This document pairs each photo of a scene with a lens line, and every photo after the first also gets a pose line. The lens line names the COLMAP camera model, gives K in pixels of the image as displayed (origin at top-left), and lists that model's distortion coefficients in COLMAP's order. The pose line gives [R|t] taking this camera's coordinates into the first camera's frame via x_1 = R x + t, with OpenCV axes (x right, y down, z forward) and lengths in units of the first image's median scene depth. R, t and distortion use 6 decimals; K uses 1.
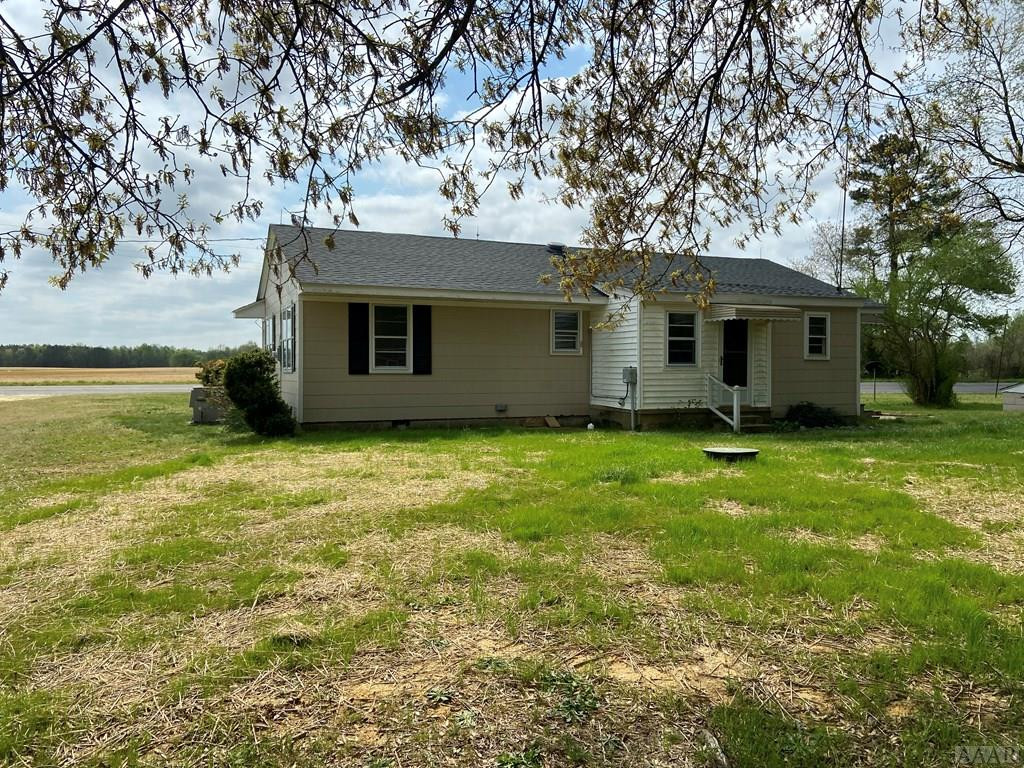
lens RADIAL K [[774.5, 0, 508.0], [0, 774.5, 385.5], [0, 0, 1]] dist [0.095662, -0.108714]
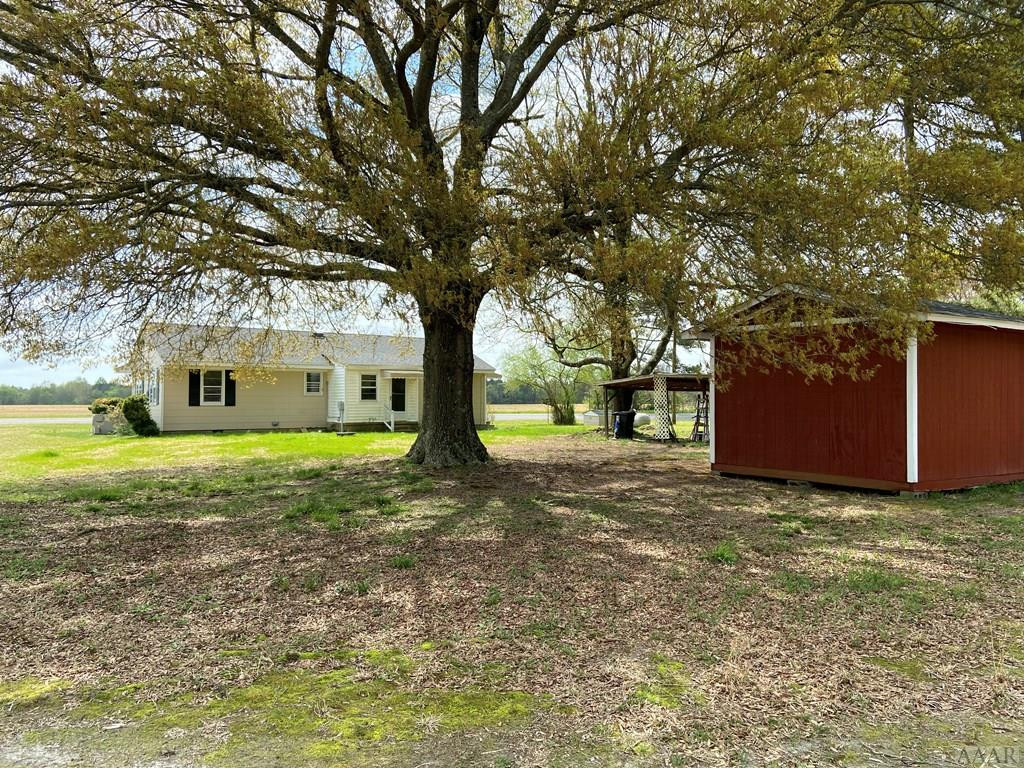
lens RADIAL K [[774.5, 0, 518.6], [0, 774.5, 381.2], [0, 0, 1]] dist [0.095662, -0.108714]
pose [[0.982162, 0.002250, 0.188025, 0.226185], [0.007659, 0.998620, -0.051955, 0.030821], [-0.187882, 0.052468, 0.980789, -1.039297]]
